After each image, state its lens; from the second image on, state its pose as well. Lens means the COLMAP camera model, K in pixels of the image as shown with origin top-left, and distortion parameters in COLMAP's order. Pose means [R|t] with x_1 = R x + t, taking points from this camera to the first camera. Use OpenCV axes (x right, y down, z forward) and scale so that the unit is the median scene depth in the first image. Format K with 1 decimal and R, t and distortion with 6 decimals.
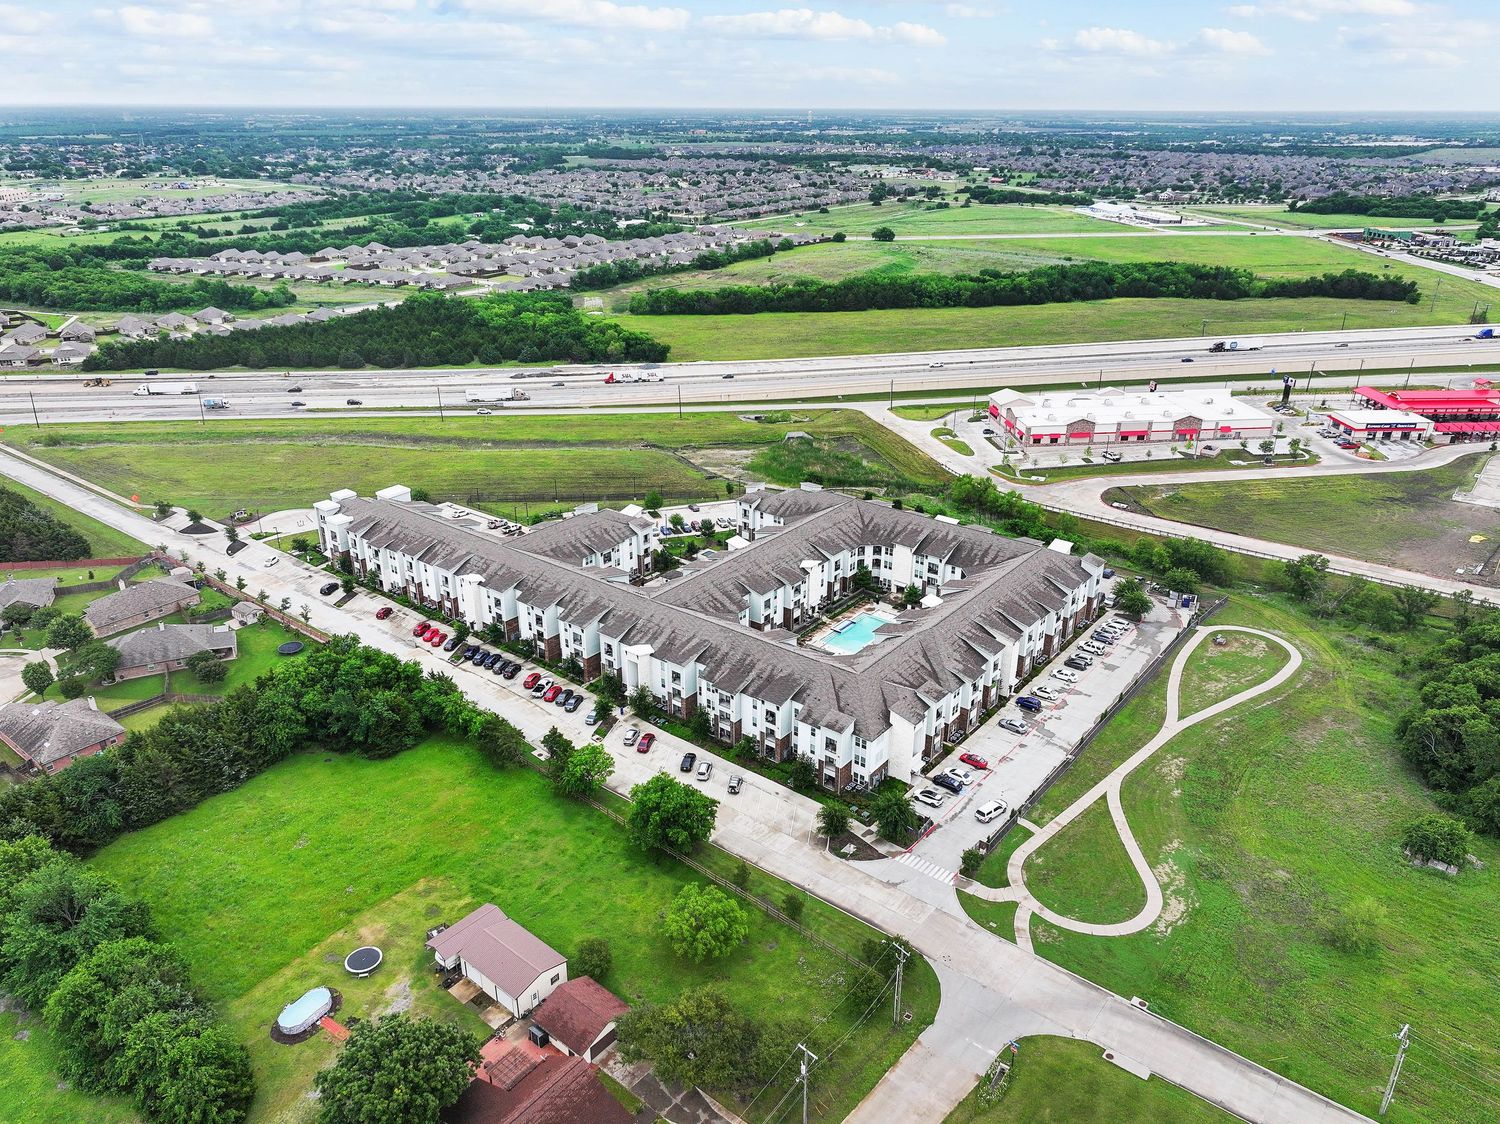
lens RADIAL K [[1046.1, 0, 750.0], [0, 1046.1, 562.0], [0, 0, 1]] dist [0.000199, 0.000091]
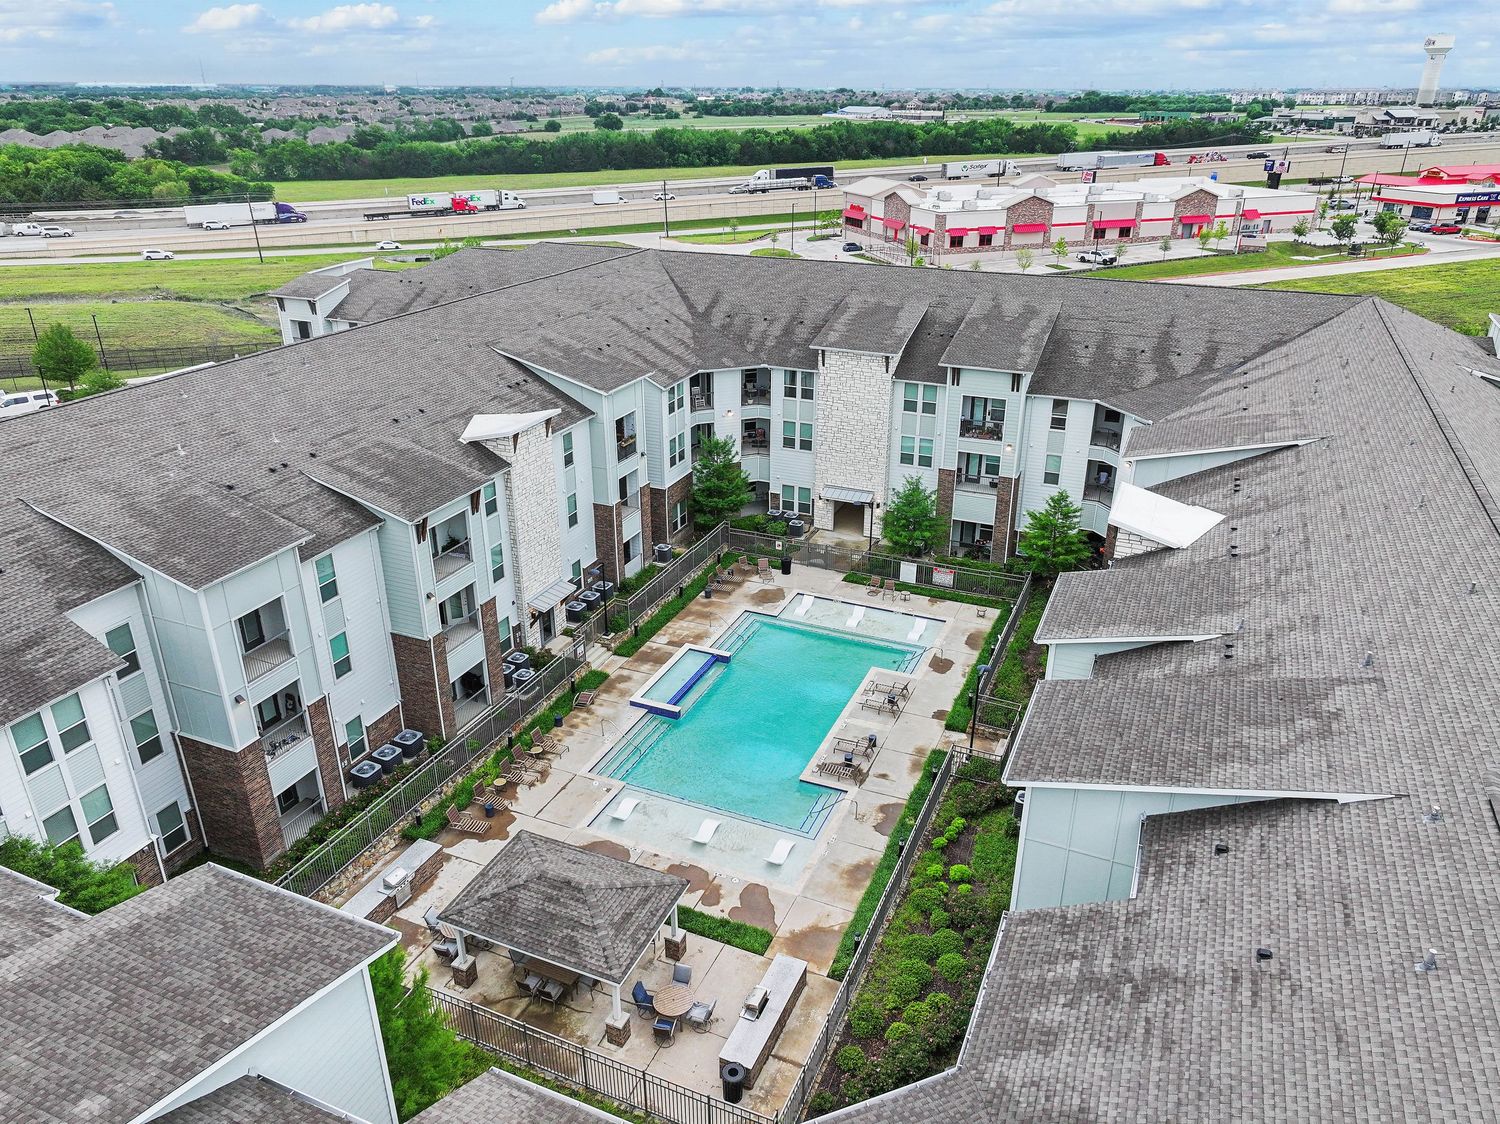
lens RADIAL K [[1046.1, 0, 750.0], [0, 1046.1, 562.0], [0, 0, 1]] dist [0.000199, 0.000091]
pose [[0.967544, -0.106380, 0.229218, 0.051067], [0.102992, 0.994323, 0.026731, 0.029081], [-0.230761, -0.002256, 0.973008, 0.739078]]
